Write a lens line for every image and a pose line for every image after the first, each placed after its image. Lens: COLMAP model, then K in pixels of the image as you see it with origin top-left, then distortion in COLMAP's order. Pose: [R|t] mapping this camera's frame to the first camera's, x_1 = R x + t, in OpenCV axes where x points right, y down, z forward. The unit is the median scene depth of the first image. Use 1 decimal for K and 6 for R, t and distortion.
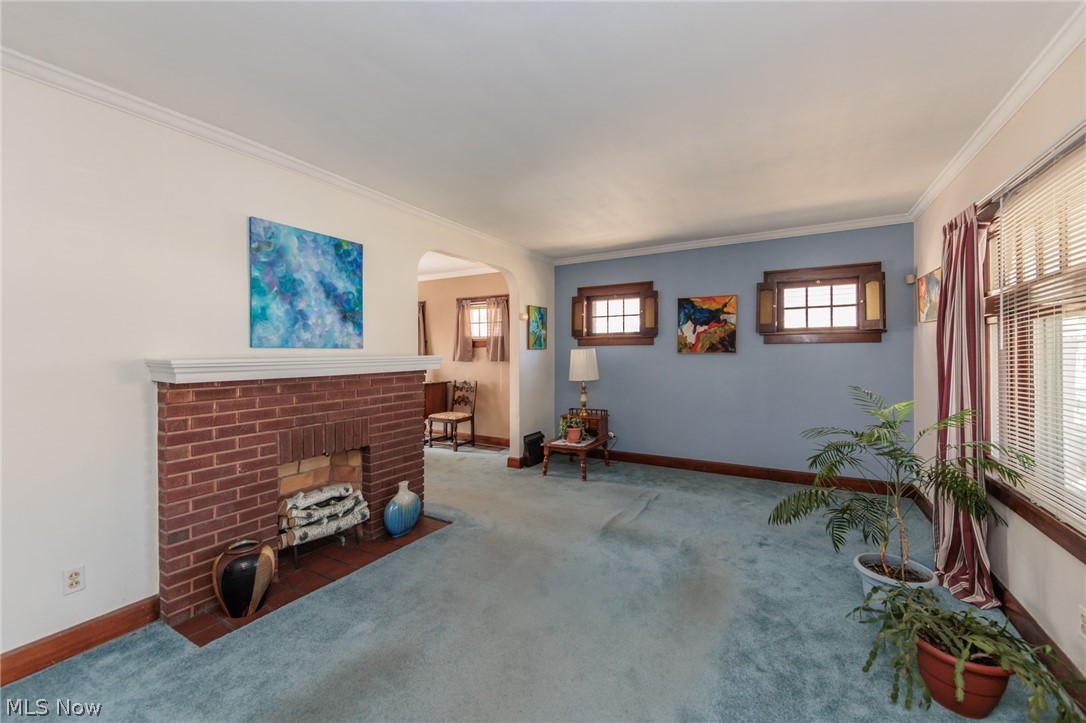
lens RADIAL K [[431.6, 0, 546.0], [0, 431.6, 355.2], [0, 0, 1]] dist [-0.002810, 0.000311]
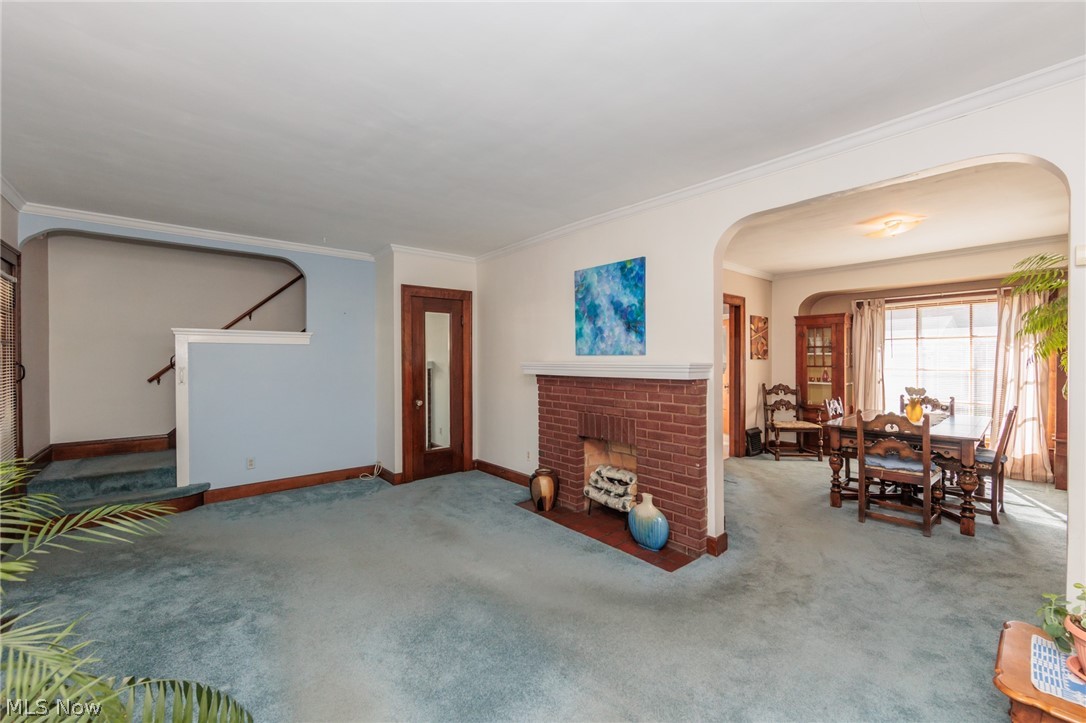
lens RADIAL K [[431.6, 0, 544.5], [0, 431.6, 366.5], [0, 0, 1]] dist [-0.002810, 0.000311]
pose [[-0.325533, 0.020238, -0.945314, 0.720437], [-0.006476, 0.999700, 0.023632, -0.012009], [0.945509, 0.013815, -0.325304, 1.221122]]
